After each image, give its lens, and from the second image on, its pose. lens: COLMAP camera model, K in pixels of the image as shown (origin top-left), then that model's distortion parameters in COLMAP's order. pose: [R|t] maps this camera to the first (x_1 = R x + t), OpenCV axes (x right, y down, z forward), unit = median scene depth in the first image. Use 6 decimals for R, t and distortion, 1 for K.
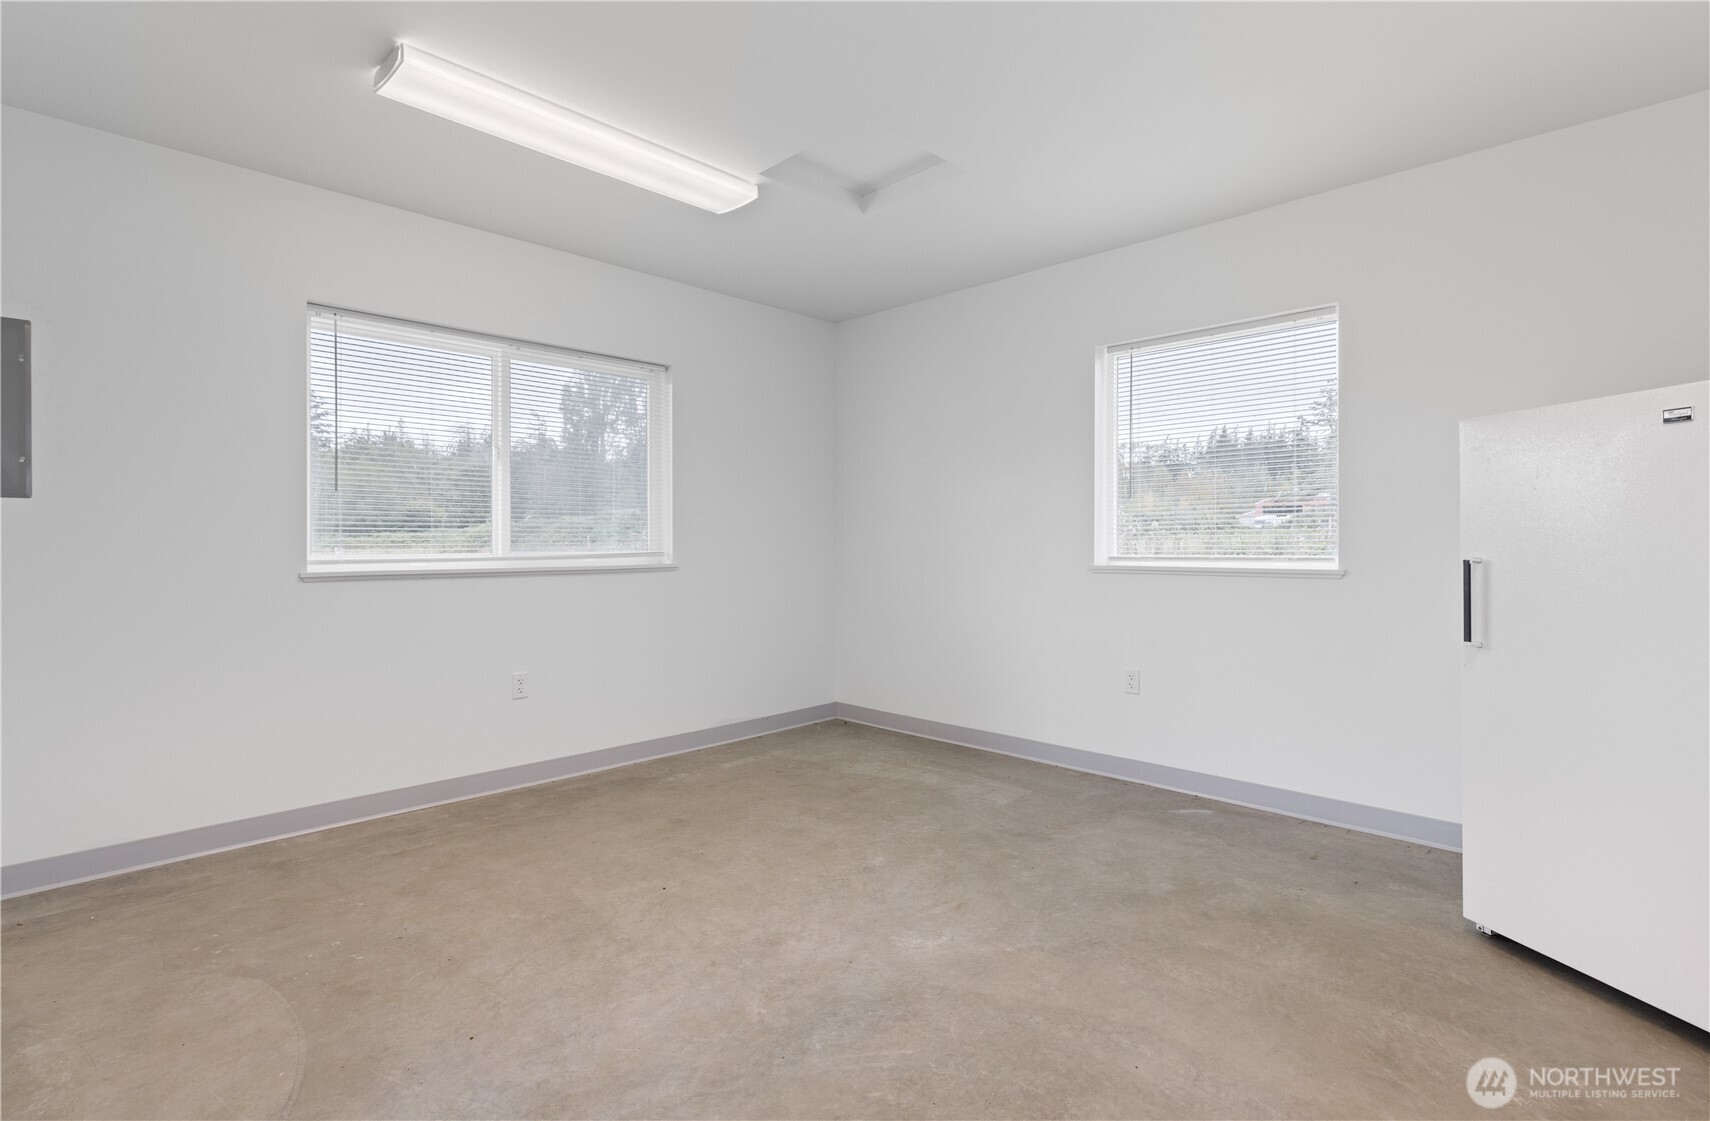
lens RADIAL K [[820.3, 0, 858.8], [0, 820.3, 548.0], [0, 0, 1]] dist [-0.000557, -0.000140]
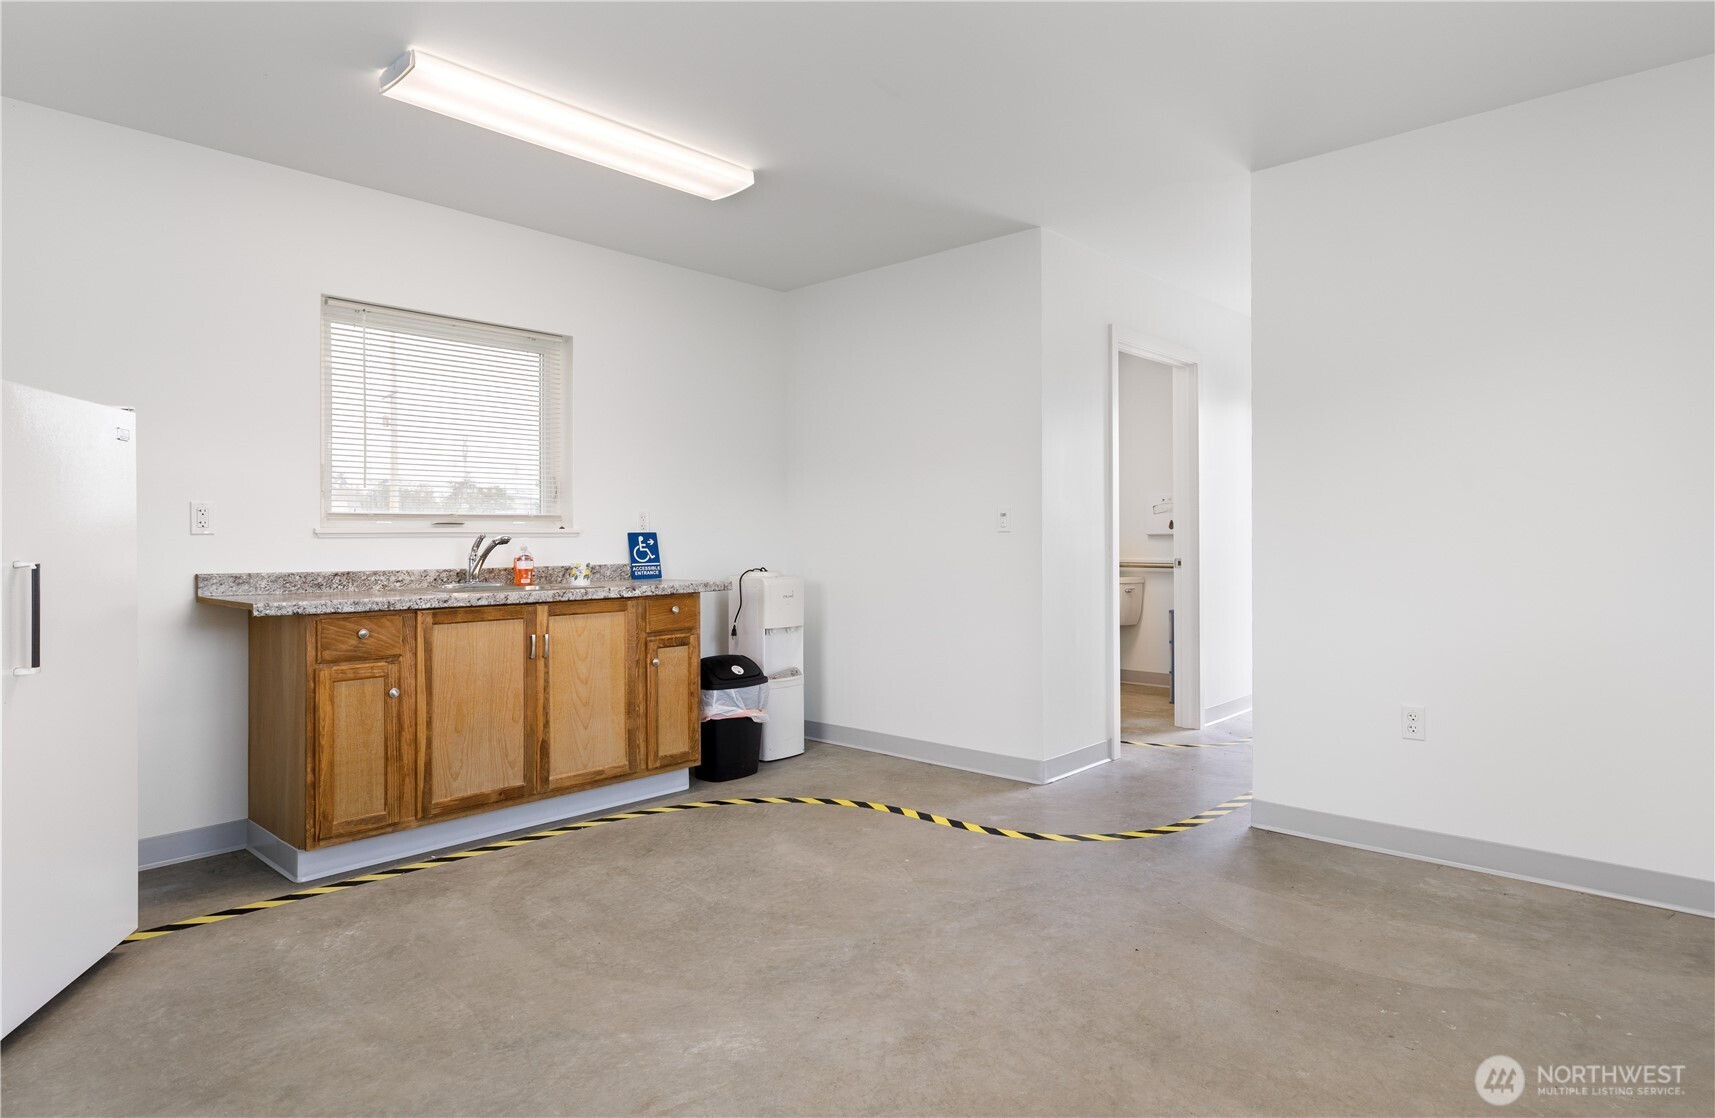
lens RADIAL K [[1014.3, 0, 857.3], [0, 1014.3, 555.8], [0, 0, 1]] dist [0.003782, 0.001555]
pose [[-0.999837, 0.006840, -0.016714, -0.034904], [0.006414, 0.999656, 0.025412, -0.012866], [0.016882, 0.025301, -0.999537, 1.945793]]
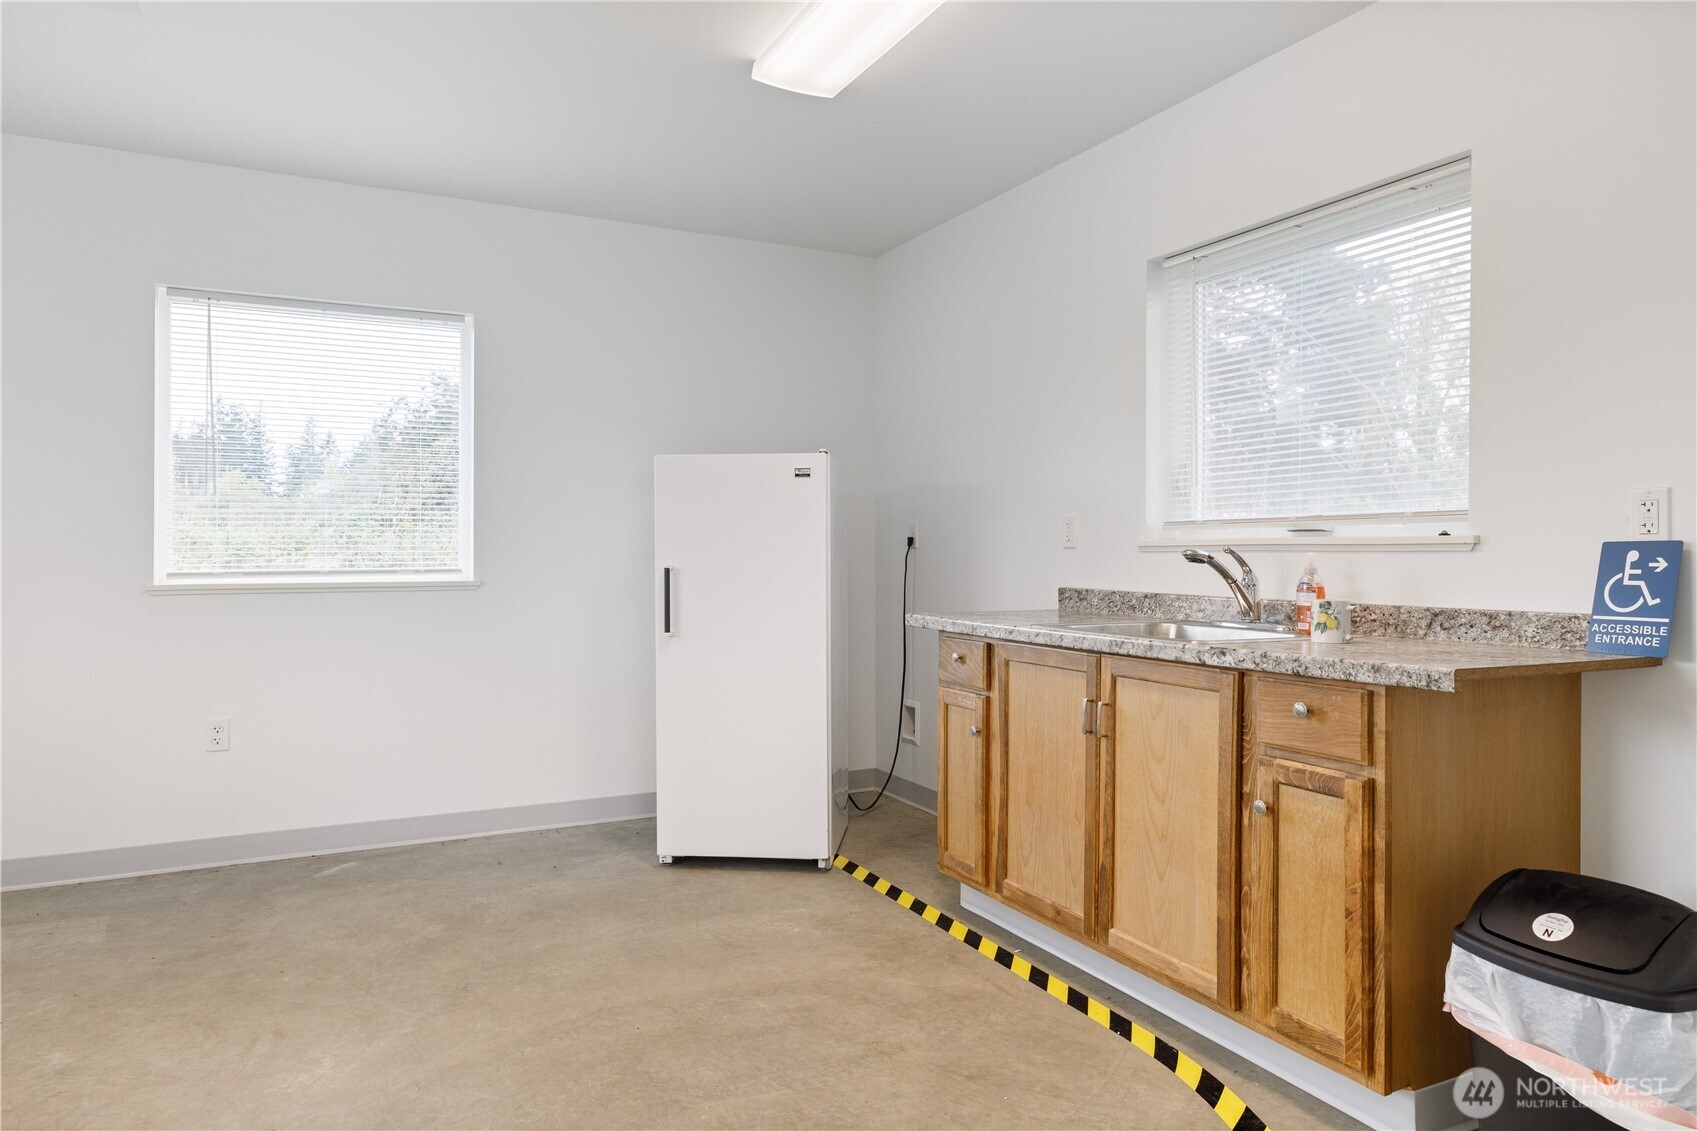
lens RADIAL K [[1060.2, 0, 855.6], [0, 1060.2, 556.0], [0, 0, 1]] dist [0.006299, 0.002764]
pose [[0.327556, -0.001610, 0.944831, -0.688203], [0.005684, 0.999984, -0.000266, -0.001595], [-0.944815, 0.005457, 0.327560, 0.187169]]
